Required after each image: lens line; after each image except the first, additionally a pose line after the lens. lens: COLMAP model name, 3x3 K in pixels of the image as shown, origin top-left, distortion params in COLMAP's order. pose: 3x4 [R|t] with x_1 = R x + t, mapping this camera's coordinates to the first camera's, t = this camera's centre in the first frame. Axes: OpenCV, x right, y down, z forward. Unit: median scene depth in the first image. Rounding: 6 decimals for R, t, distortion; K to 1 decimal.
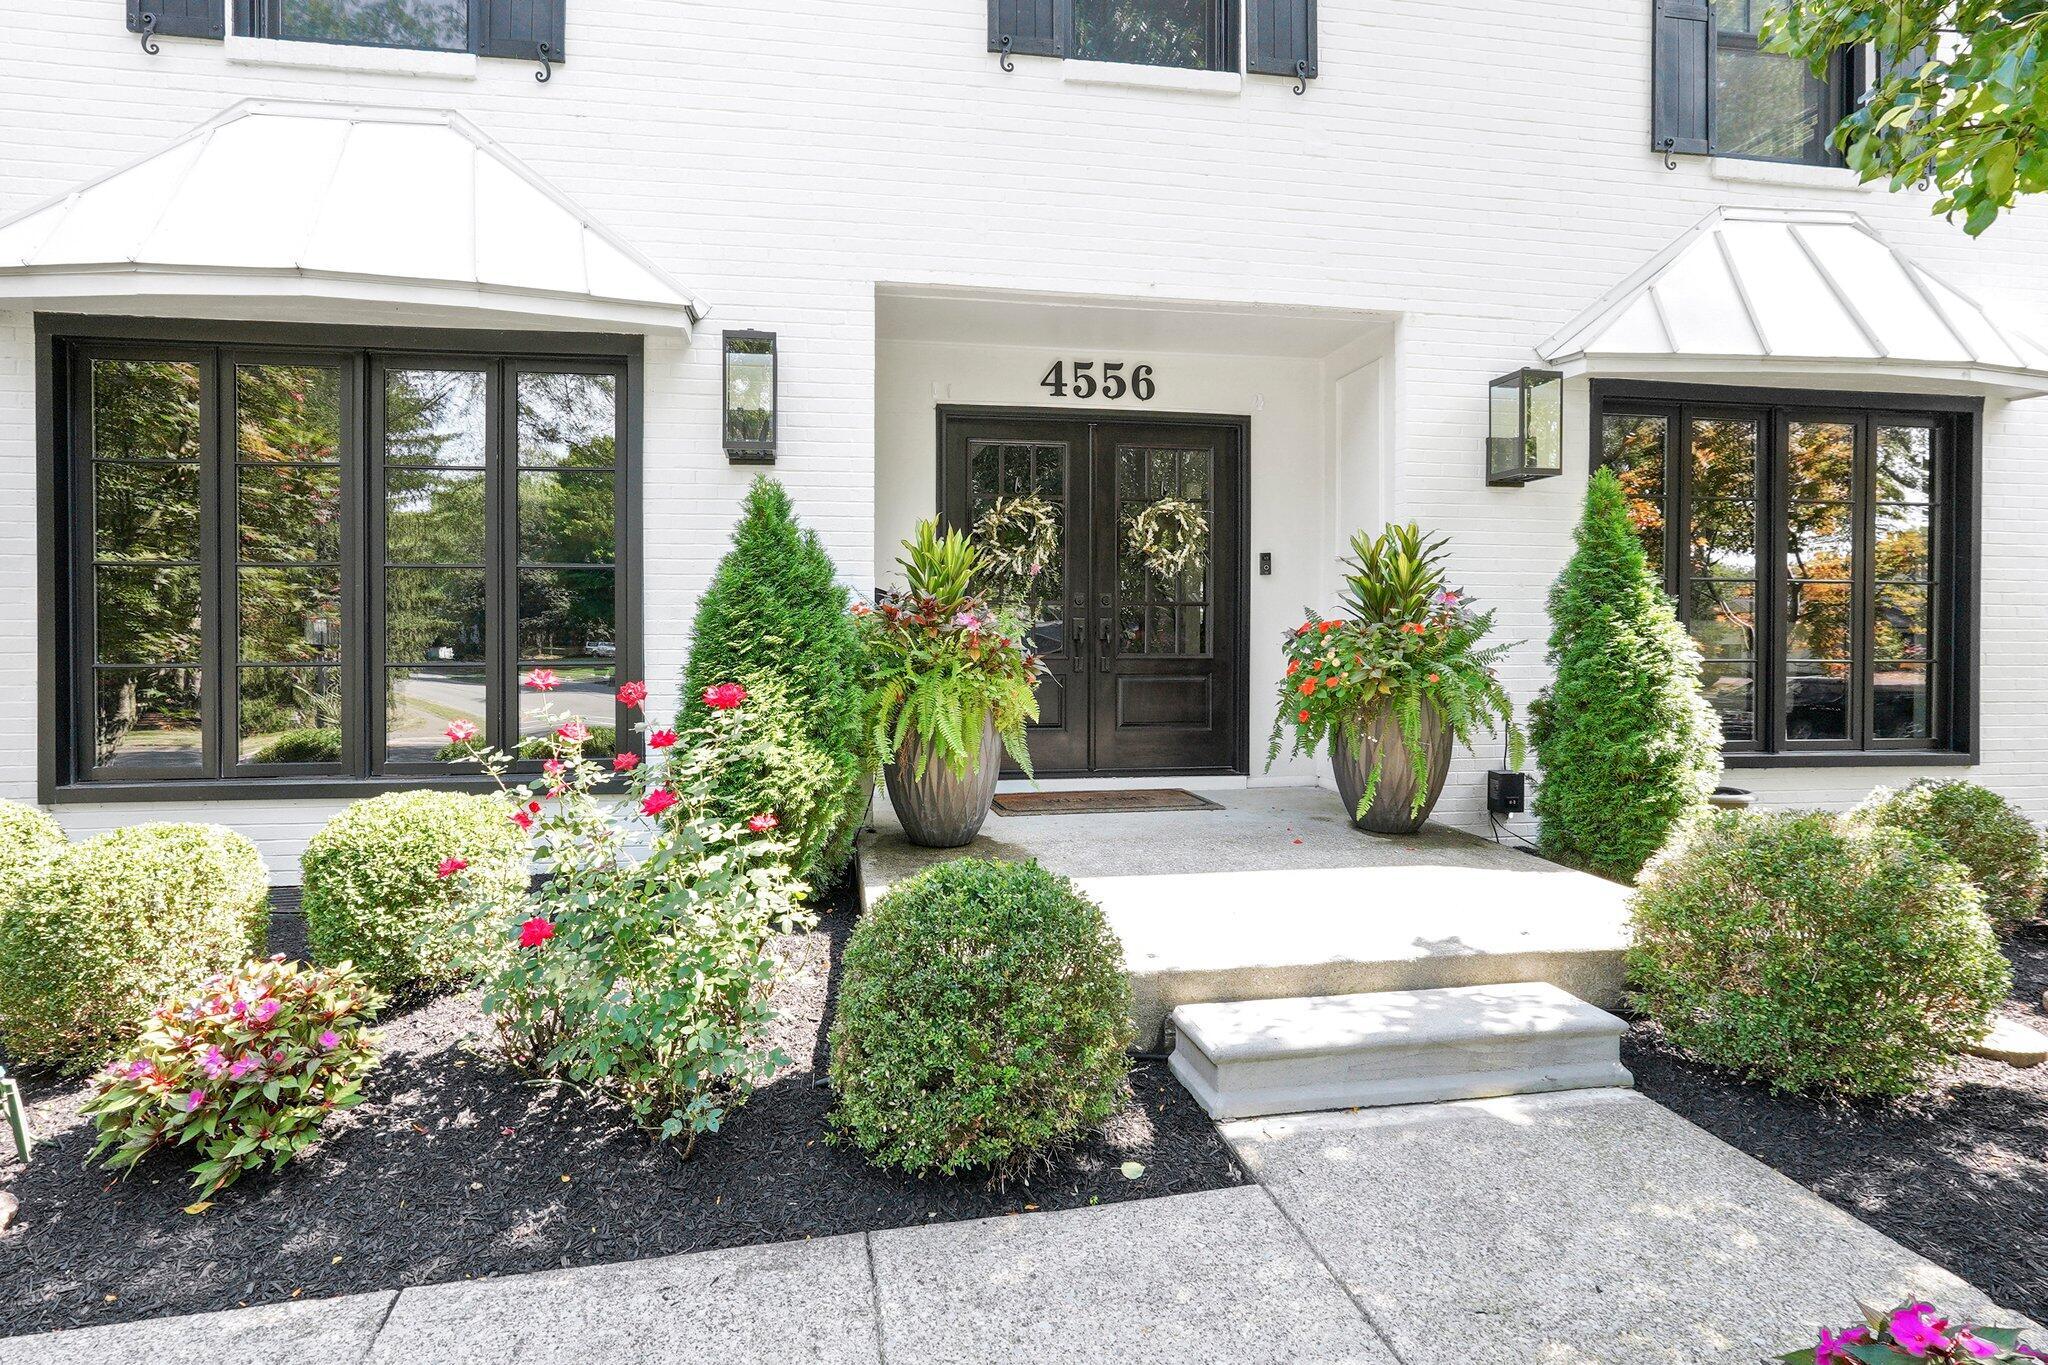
lens RADIAL K [[960.8, 0, 1022.7], [0, 960.8, 648.7], [0, 0, 1]] dist [-0.009499, 0.000070]
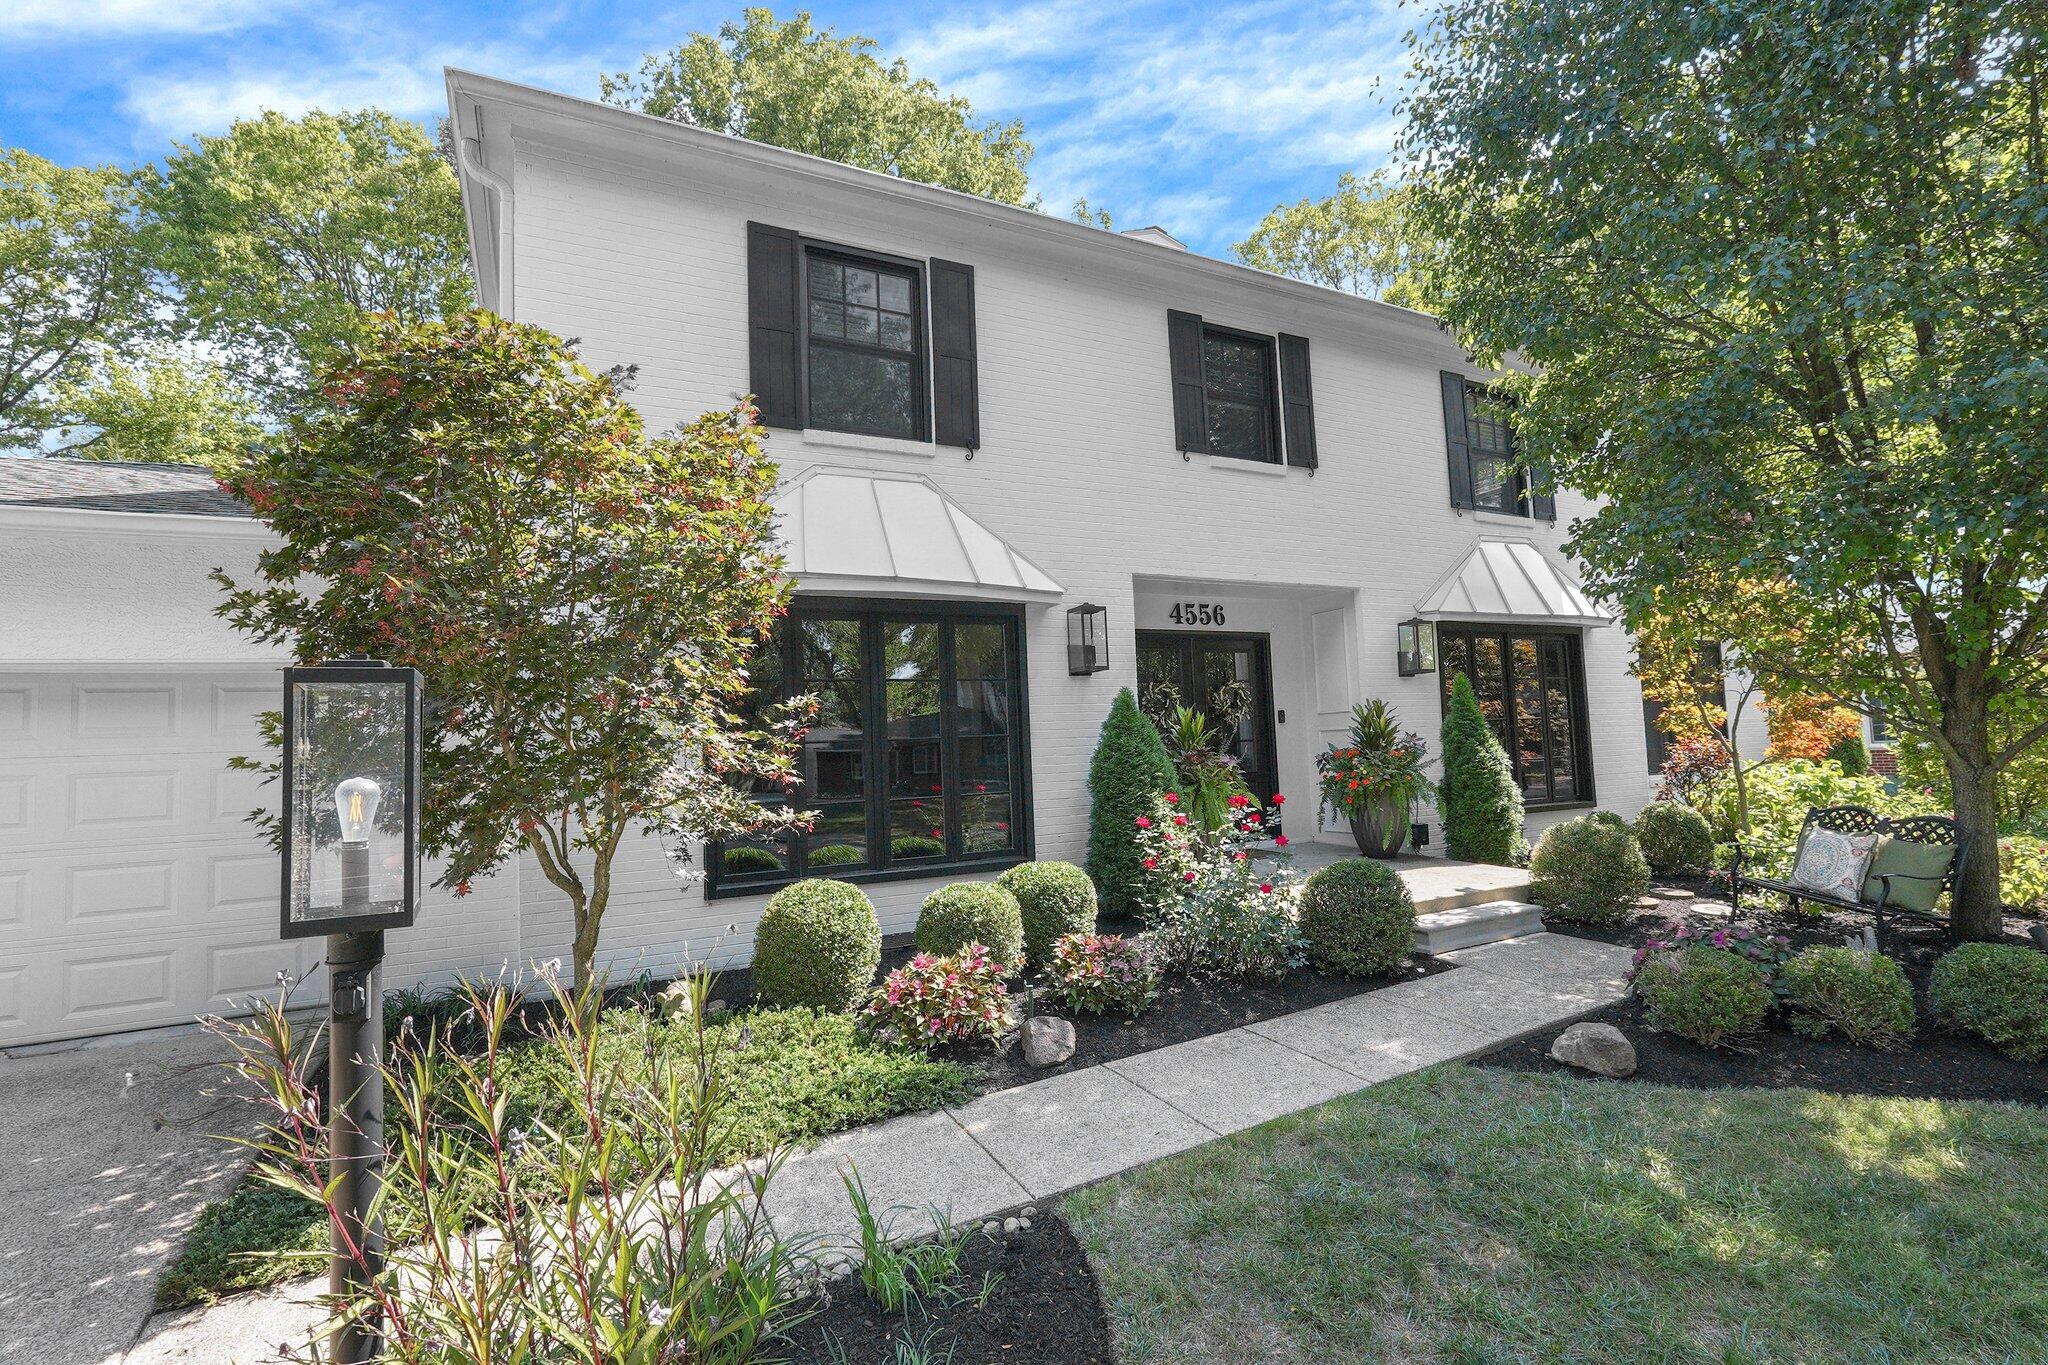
lens RADIAL K [[980.6, 0, 1024.0], [0, 980.6, 682.5], [0, 0, 1]] dist [-0.028518, -0.000123]
pose [[0.942231, -0.015211, 0.334618, -0.932060], [0.040631, 0.996782, -0.069096, -0.054303], [-0.332490, 0.078700, 0.939817, -0.631507]]
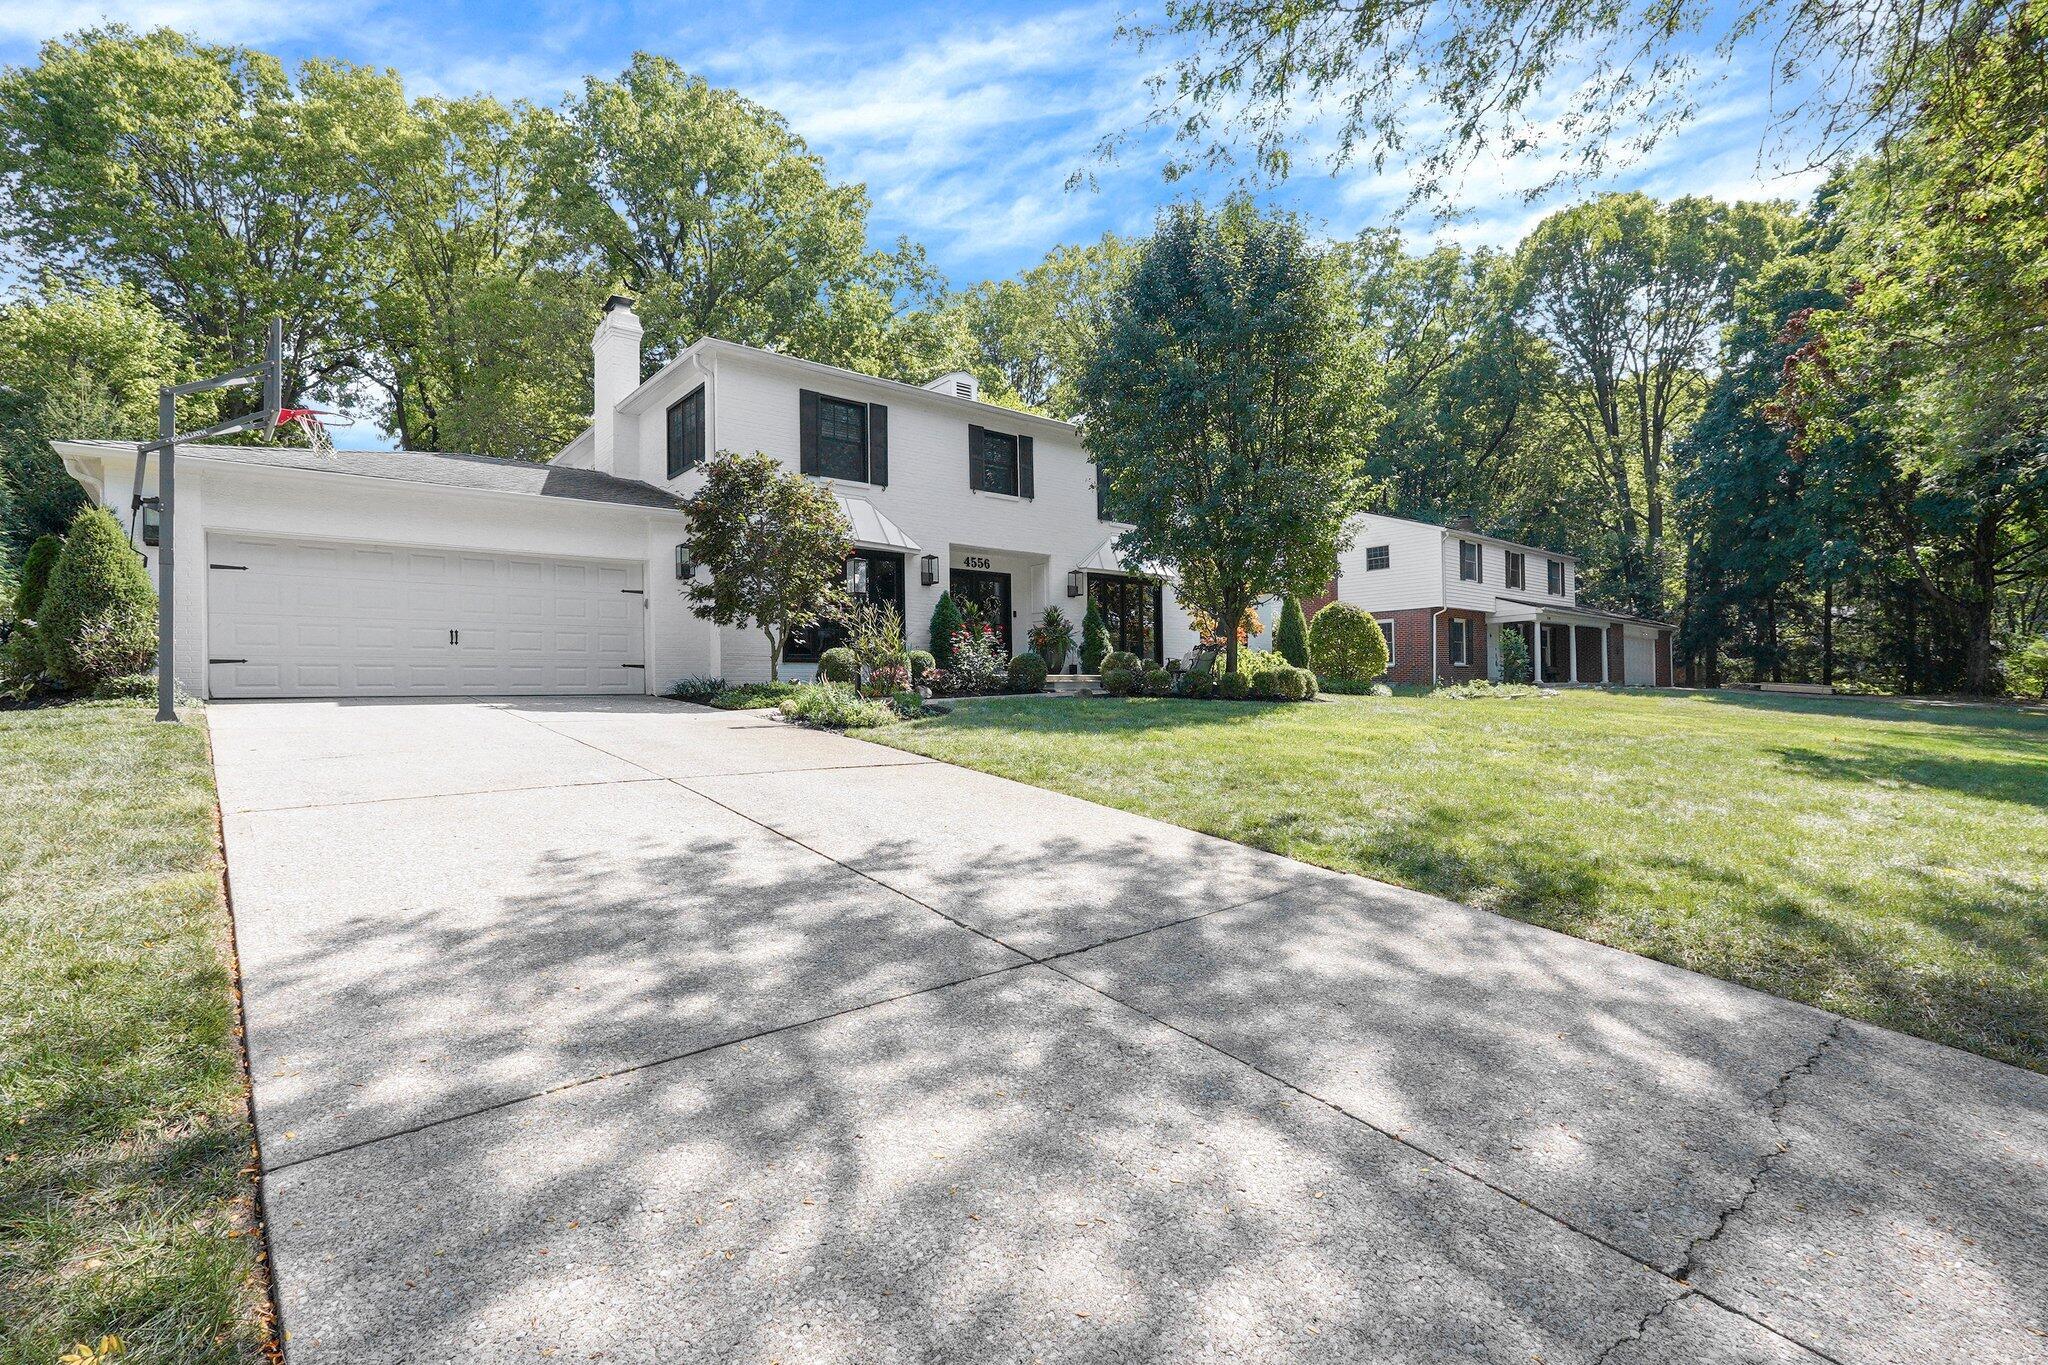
lens RADIAL K [[989.6, 0, 1024.0], [0, 989.6, 682.5], [0, 0, 1]] dist [-0.001739, 0.000134]
pose [[0.846725, -0.003048, 0.532023, -2.087179], [0.013423, 0.999788, -0.015634, 0.286287], [-0.531862, 0.020379, 0.846586, -2.698849]]
